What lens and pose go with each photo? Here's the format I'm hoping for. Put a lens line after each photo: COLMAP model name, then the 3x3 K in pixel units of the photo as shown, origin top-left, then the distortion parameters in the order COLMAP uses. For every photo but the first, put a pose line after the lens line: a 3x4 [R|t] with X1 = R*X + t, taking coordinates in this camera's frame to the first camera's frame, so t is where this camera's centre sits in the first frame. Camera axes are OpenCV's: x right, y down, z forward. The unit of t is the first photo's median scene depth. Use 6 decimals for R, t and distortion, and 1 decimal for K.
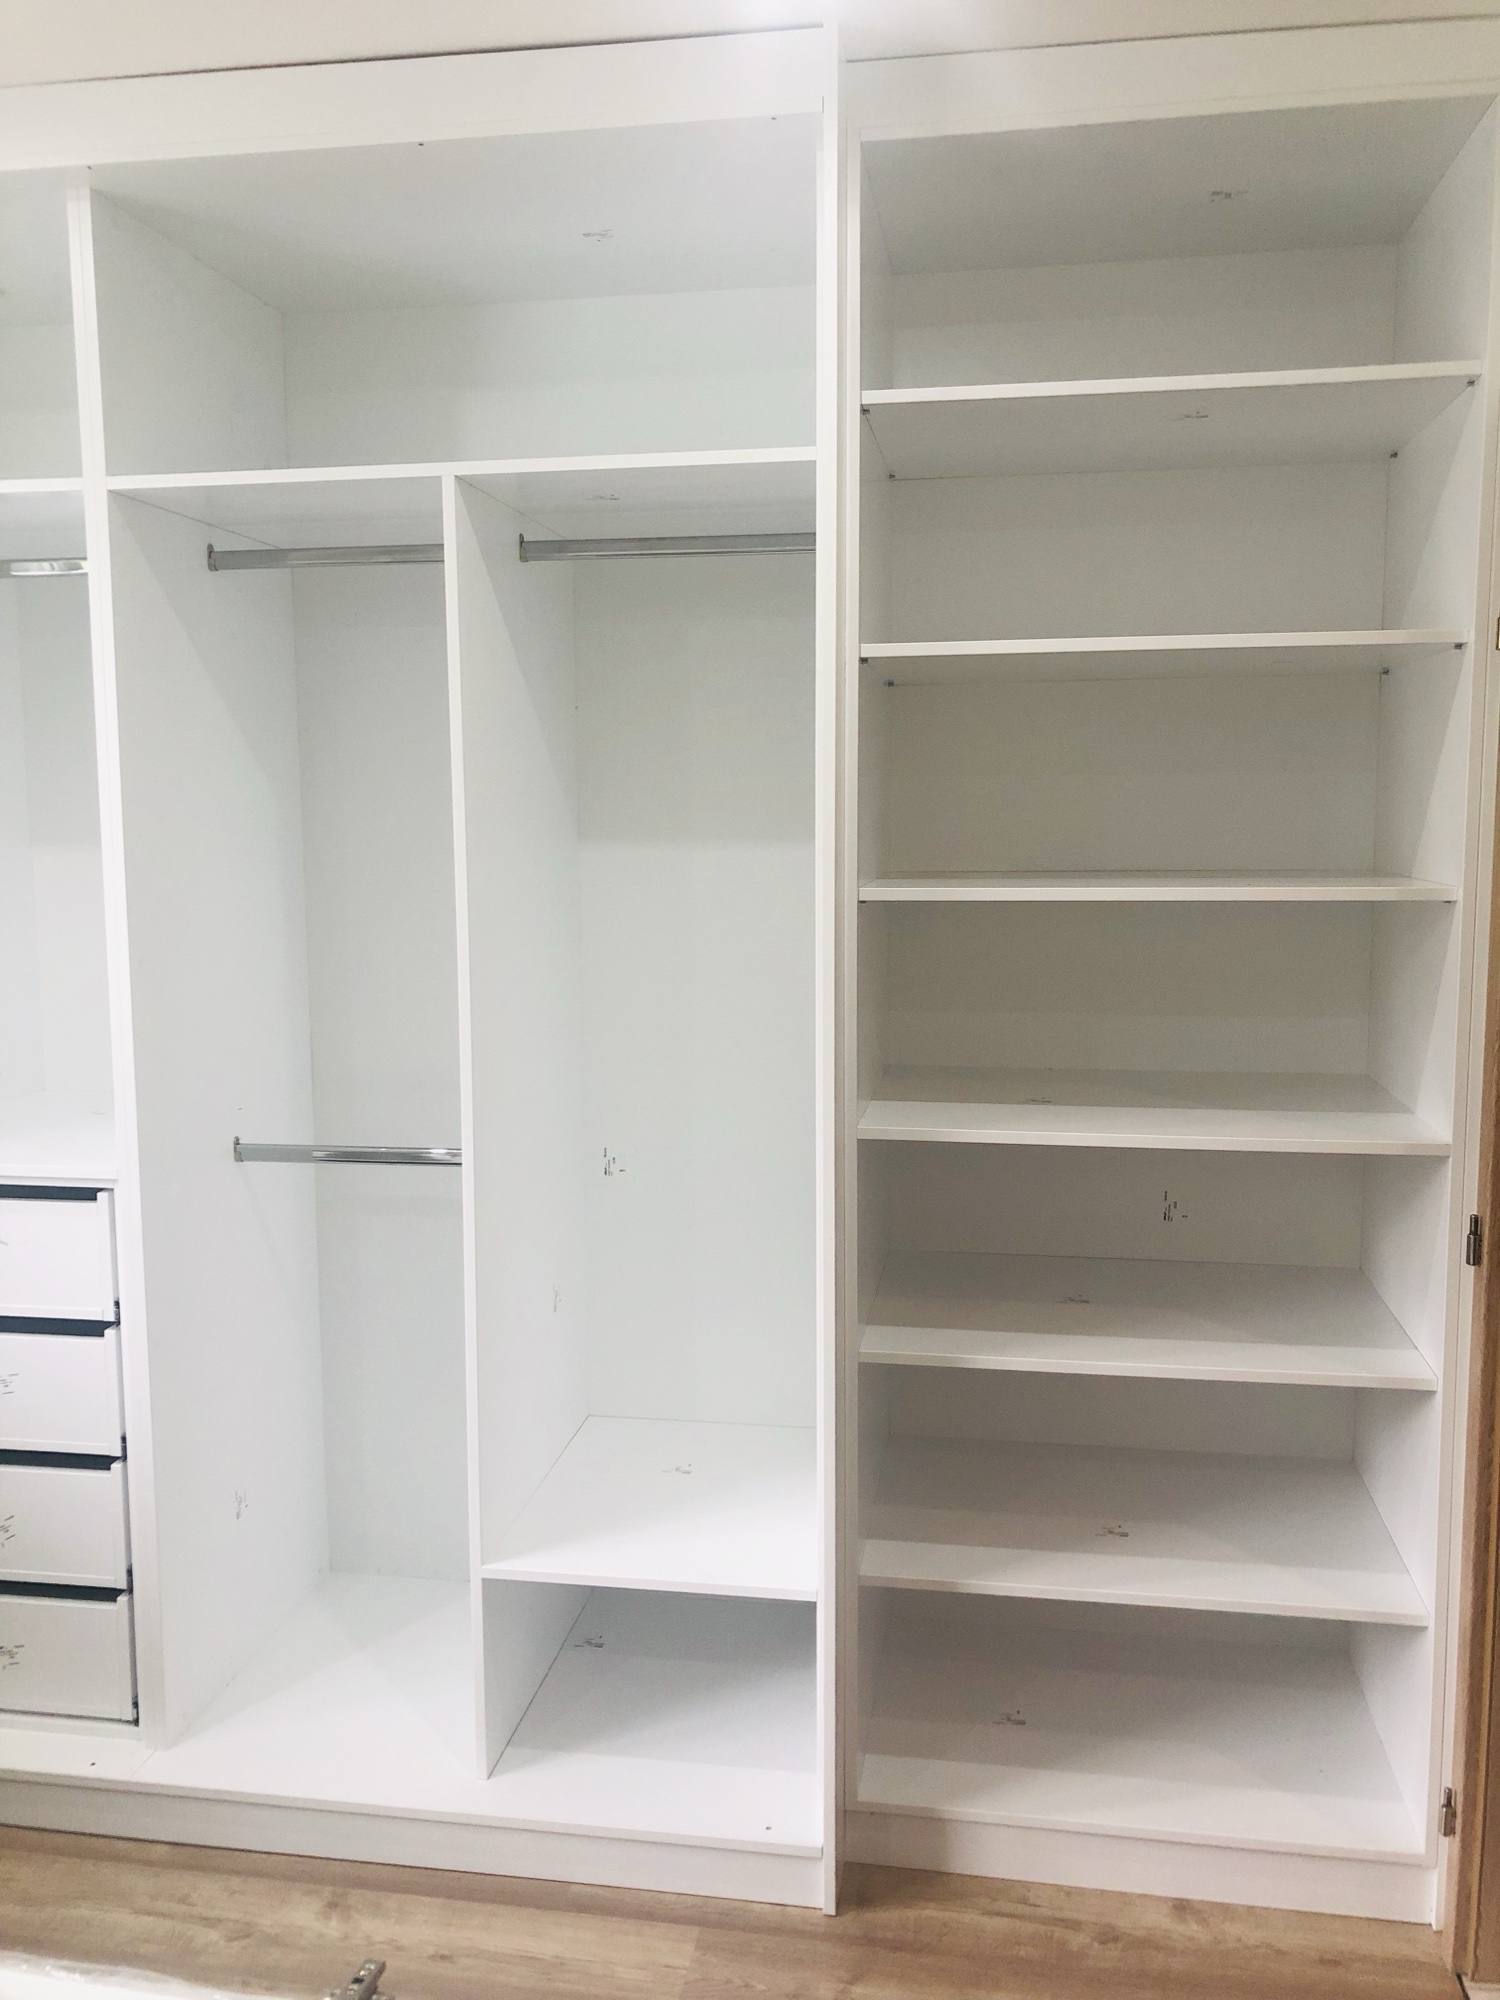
lens RADIAL K [[1639.9, 0, 748.6], [0, 1639.9, 992.5], [0, 0, 1]] dist [0.024143, -0.014728]
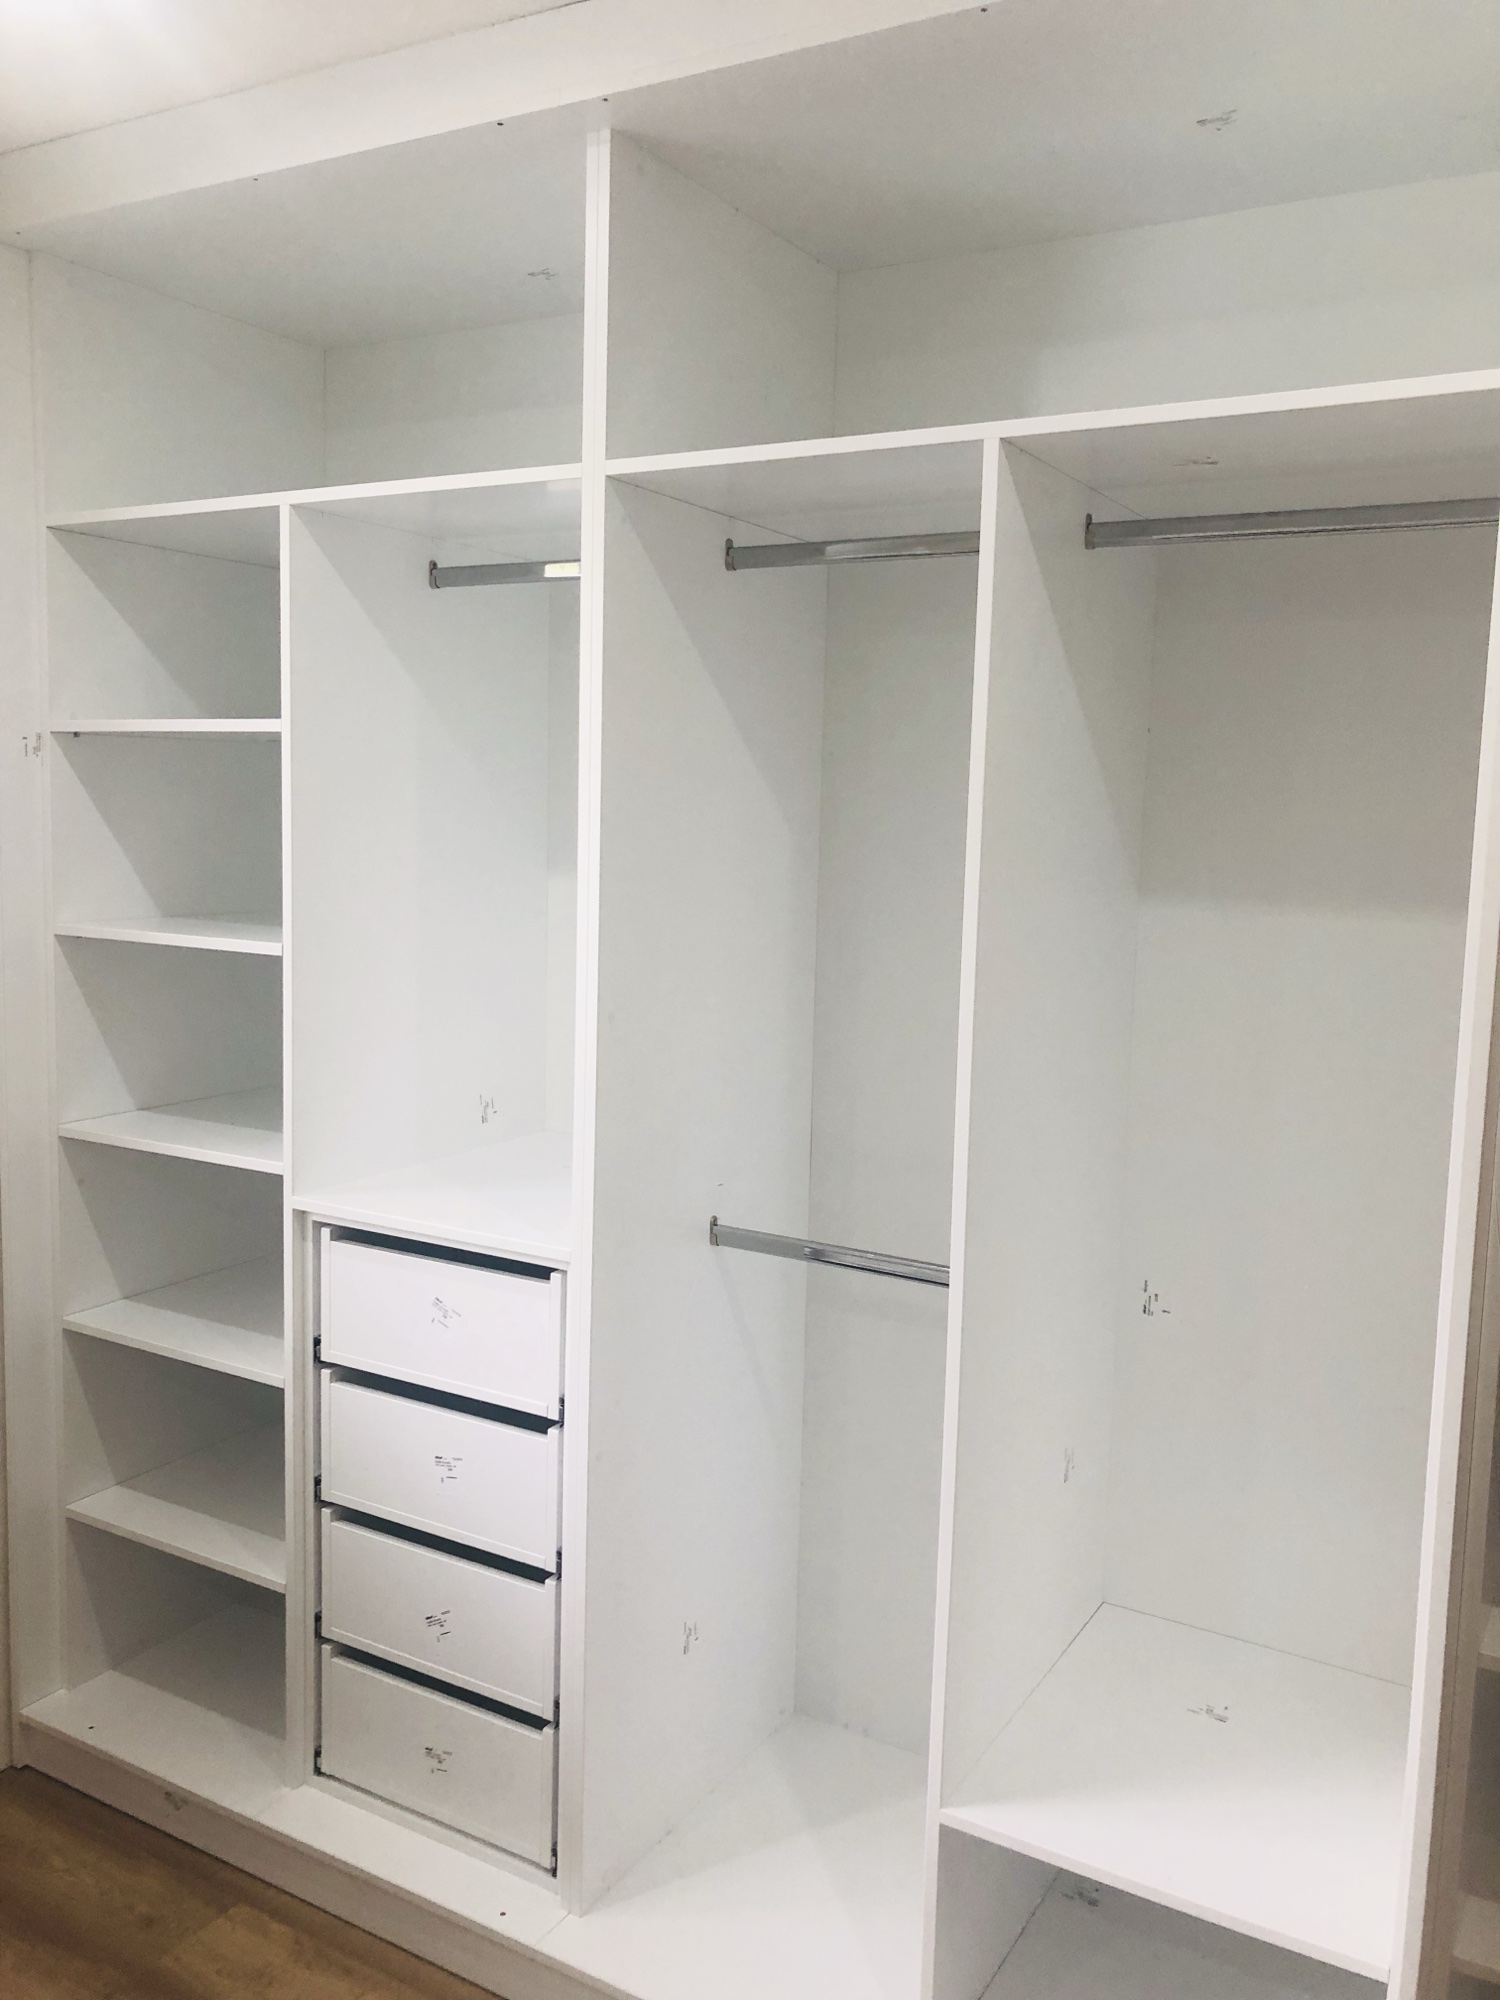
lens RADIAL K [[1639.9, 0, 748.6], [0, 1639.9, 992.5], [0, 0, 1]] dist [0.024143, -0.014728]
pose [[0.933976, 0.070062, -0.350400, 0.002926], [-0.072026, 0.997375, 0.007441, -0.042352], [0.350001, 0.018288, 0.936571, 0.203174]]
